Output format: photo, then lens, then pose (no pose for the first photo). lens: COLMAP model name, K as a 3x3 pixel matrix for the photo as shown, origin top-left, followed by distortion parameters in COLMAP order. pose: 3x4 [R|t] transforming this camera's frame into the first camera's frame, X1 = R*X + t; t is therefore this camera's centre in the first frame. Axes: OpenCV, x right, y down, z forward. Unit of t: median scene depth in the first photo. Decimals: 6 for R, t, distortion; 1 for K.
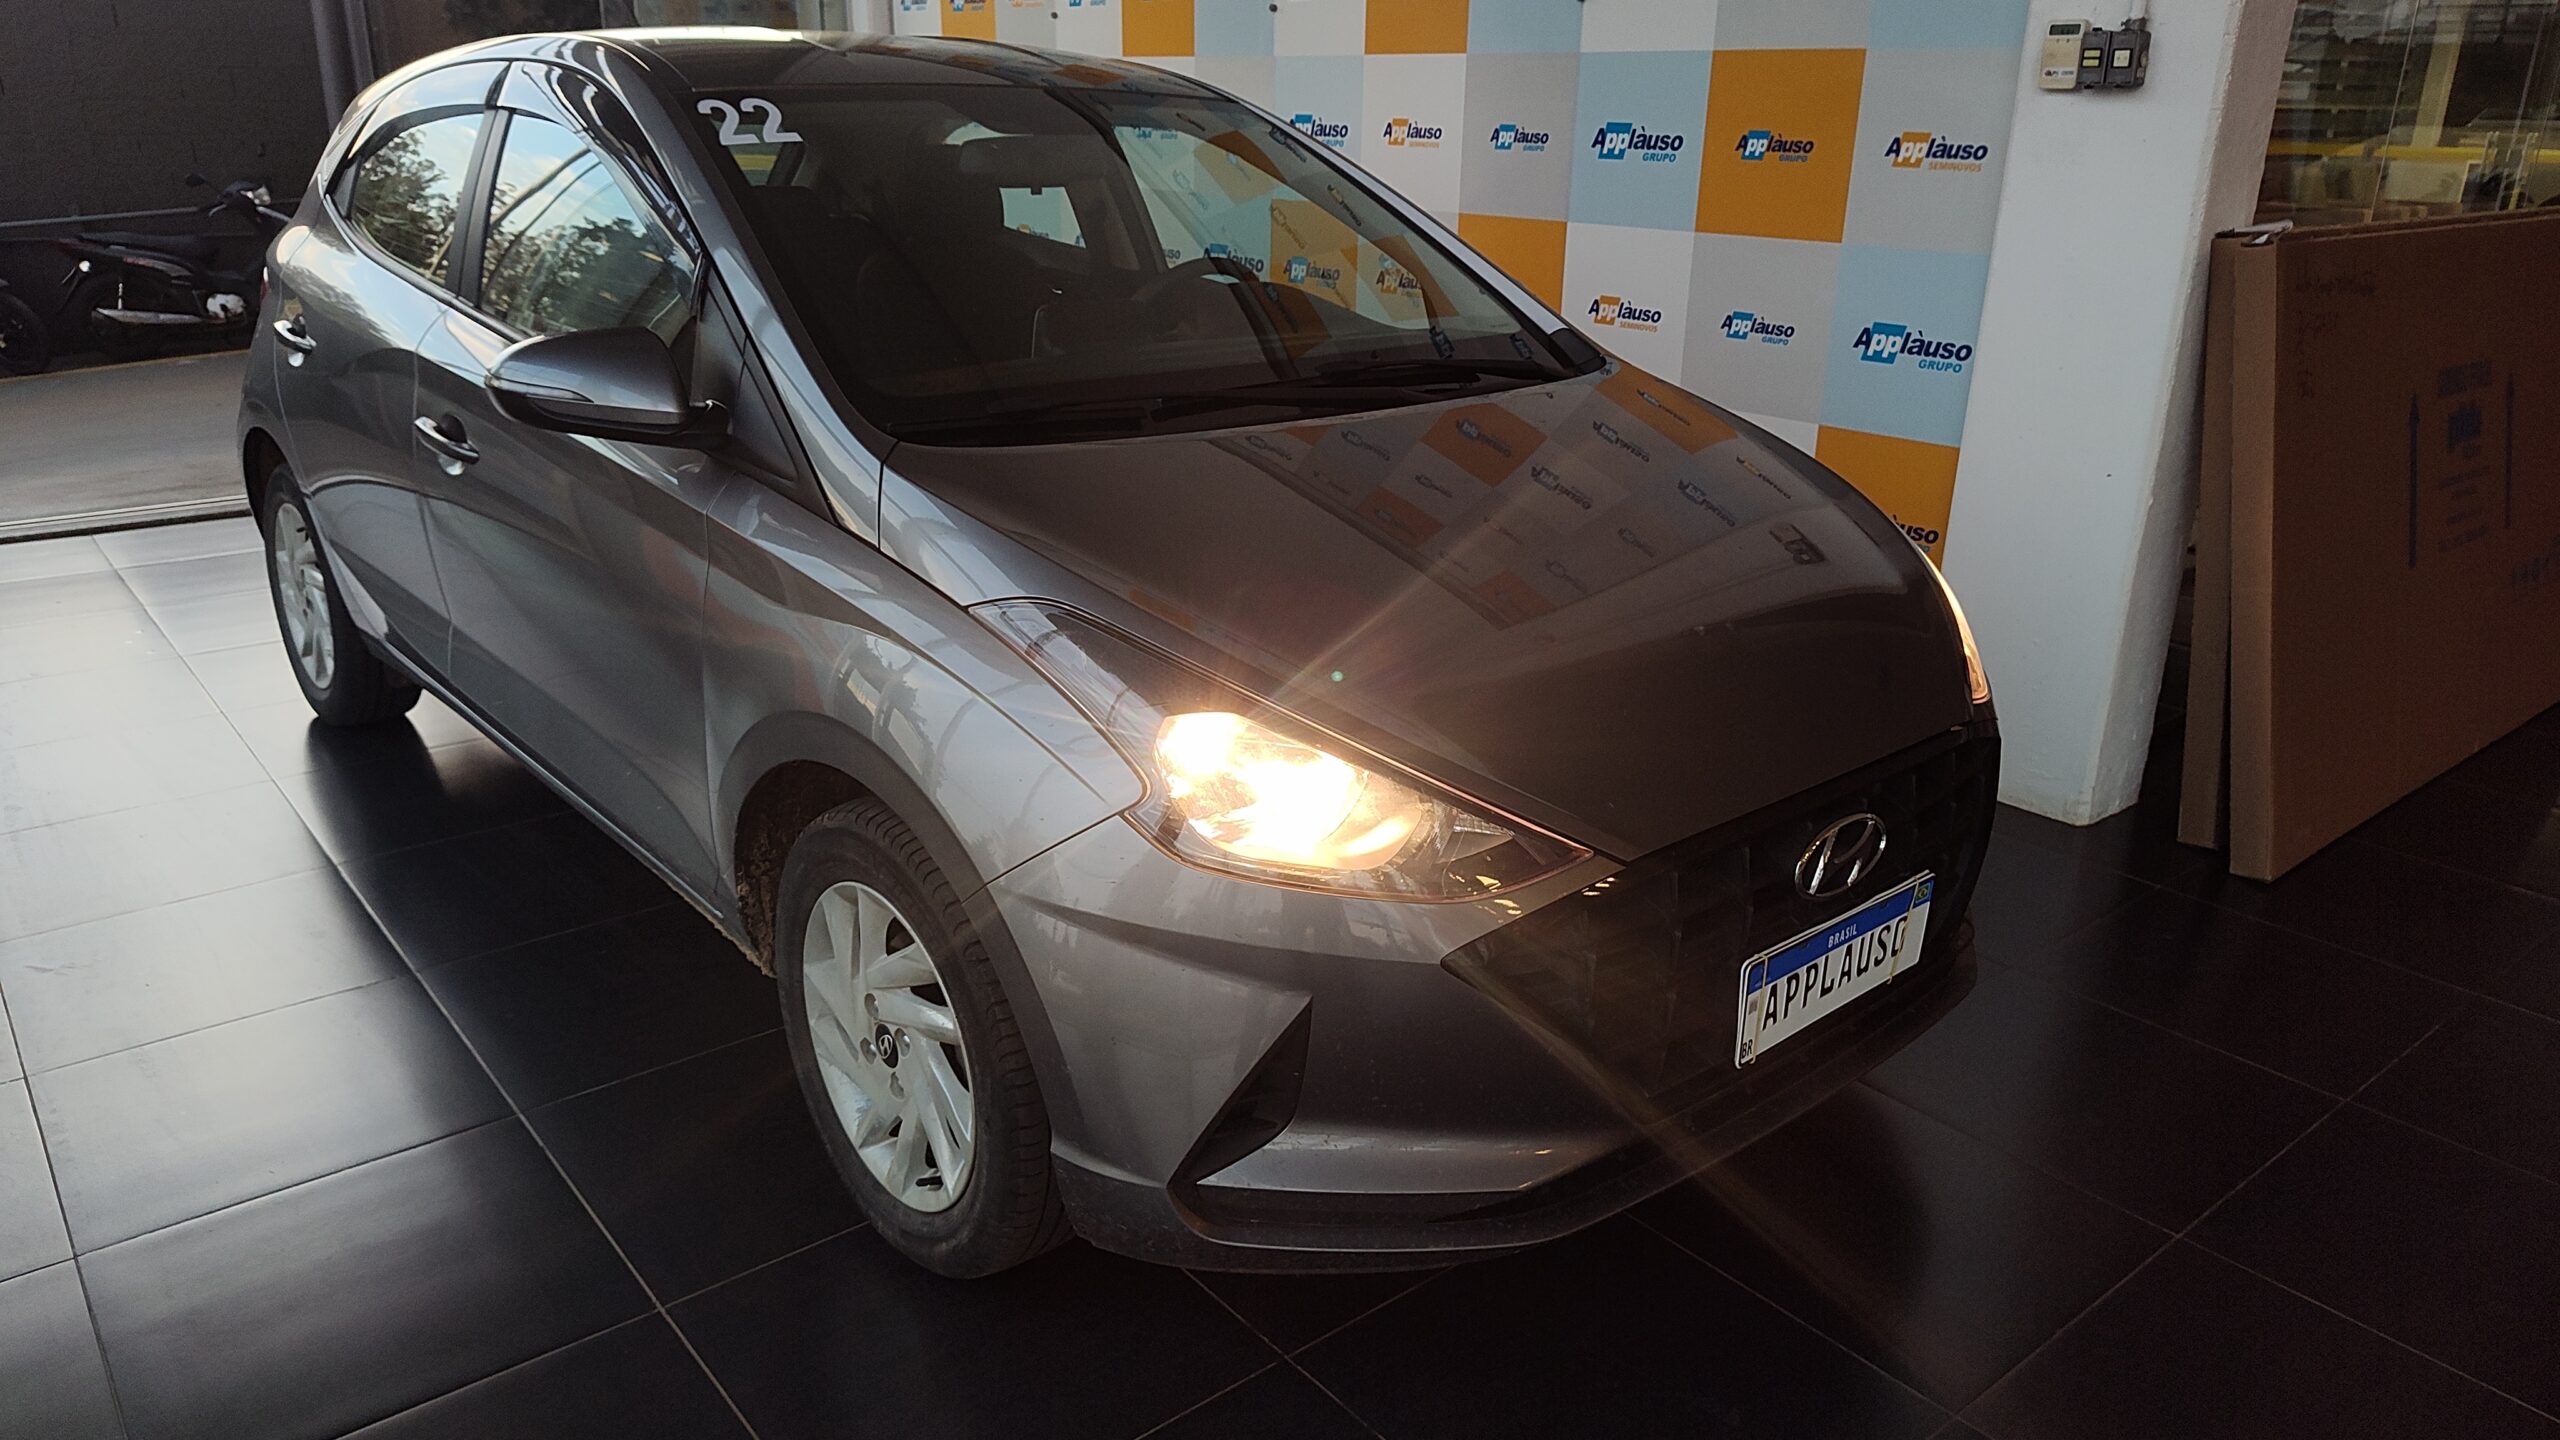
lens RADIAL K [[1804.0, 0, 1280.0], [0, 1804.0, 720.0], [0, 0, 1]] dist [0.006938, -0.016189]
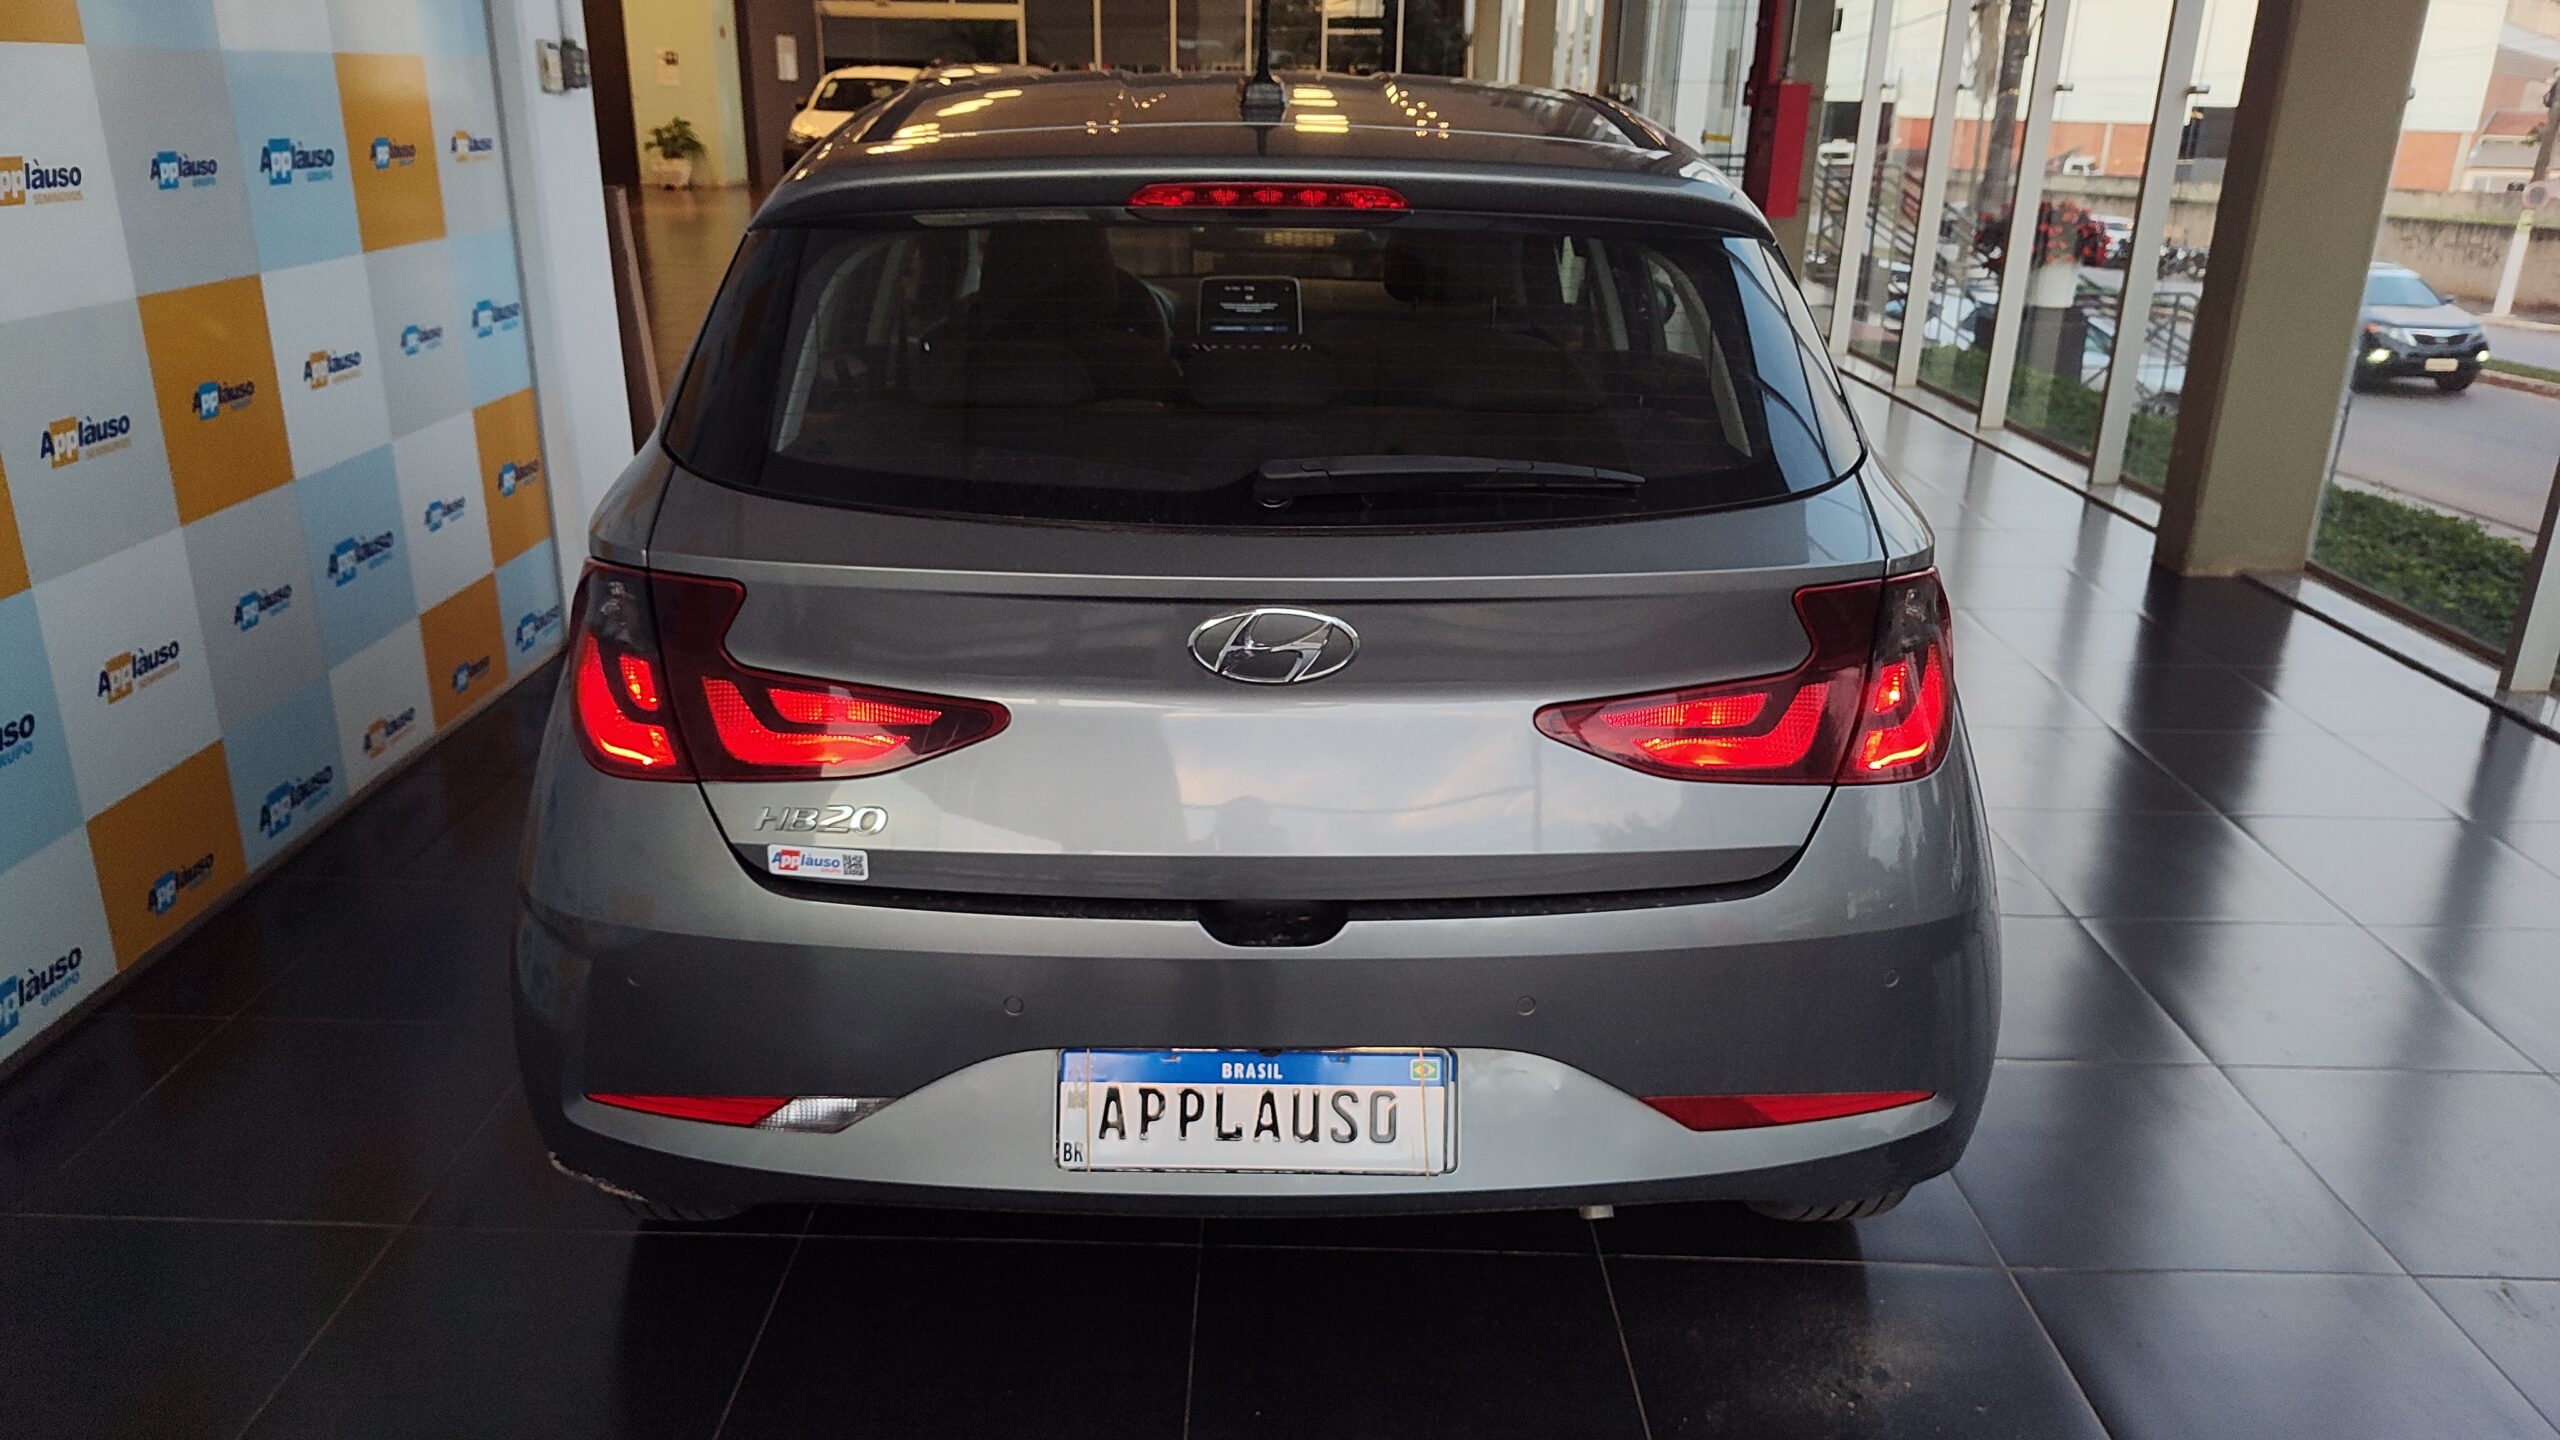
lens RADIAL K [[1804.0, 0, 1280.0], [0, 1804.0, 720.0], [0, 0, 1]] dist [0.006938, -0.016189]
pose [[-0.779410, -0.207859, 0.591028, -0.761998], [0.212532, 0.799702, 0.561522, -0.532167], [-0.589364, 0.563268, -0.579119, 1.494115]]
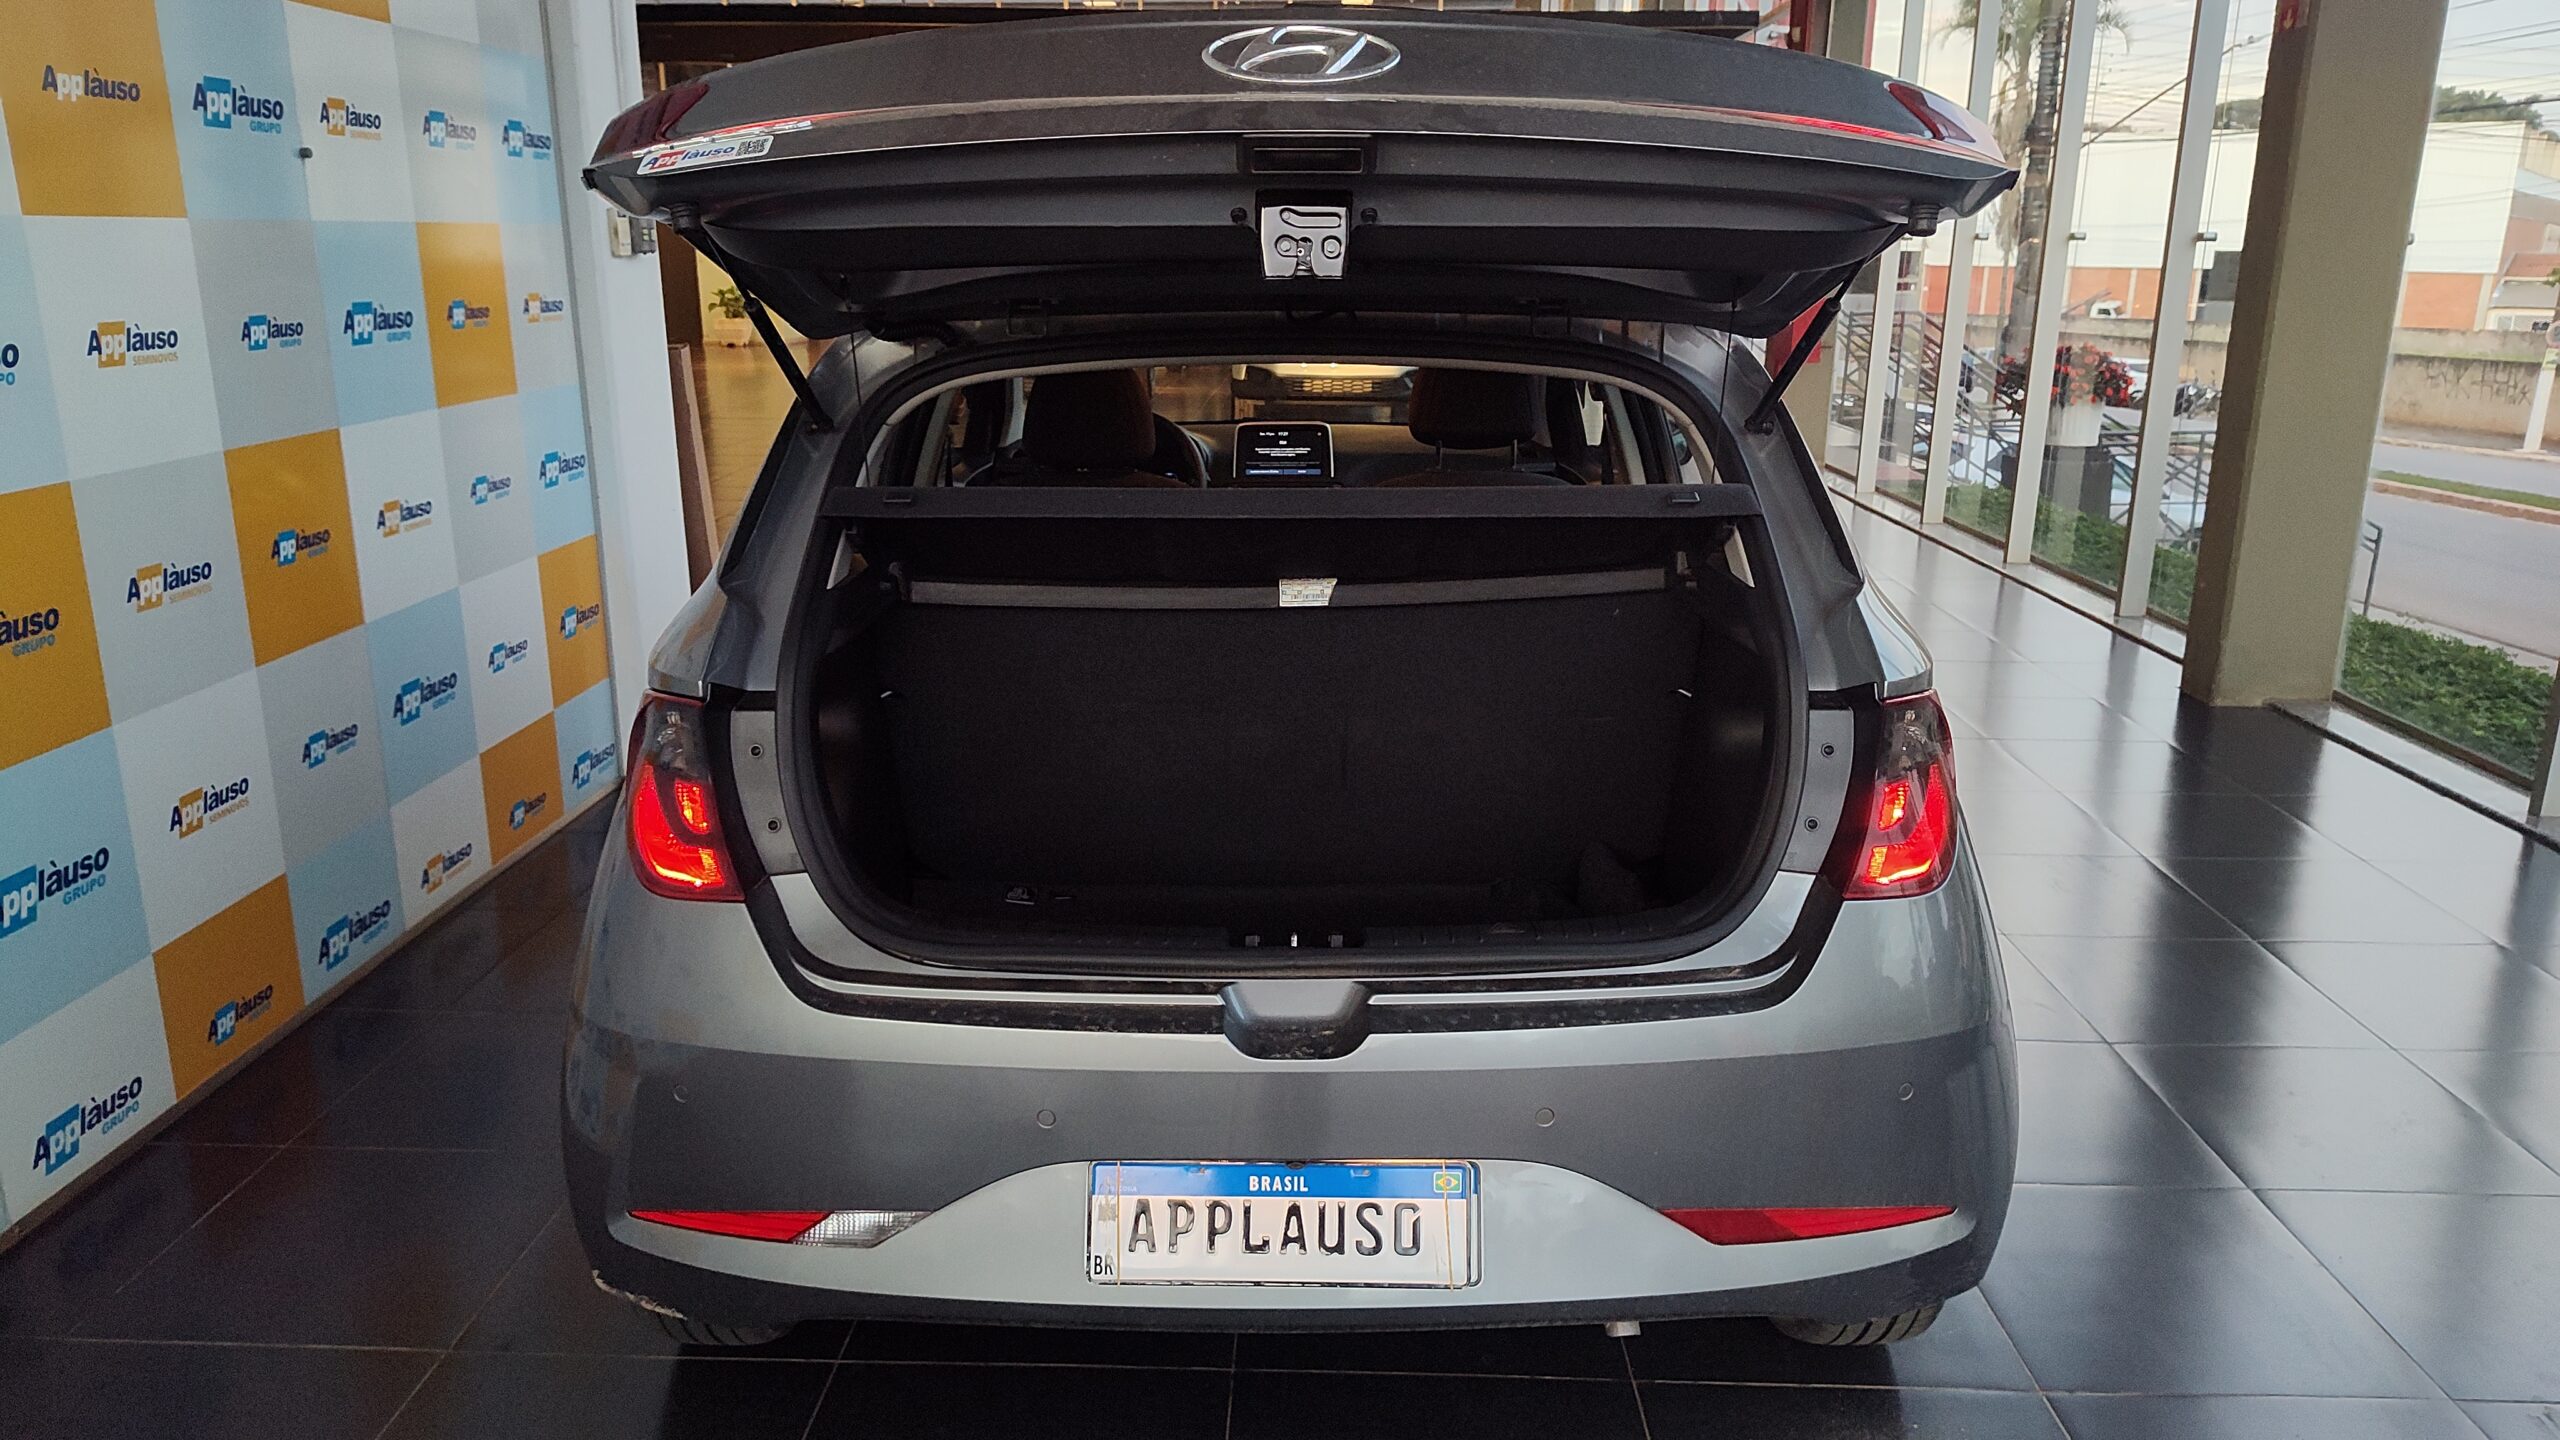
lens RADIAL K [[1793.3, 0, 1291.7], [0, 1793.3, 706.3], [0, 0, 1]] dist [0.022584, -0.036433]
pose [[-0.769199, -0.151790, 0.620719, -0.775429], [0.226723, 0.843353, 0.487189, -0.535676], [-0.597436, 0.515477, -0.614292, 1.502473]]
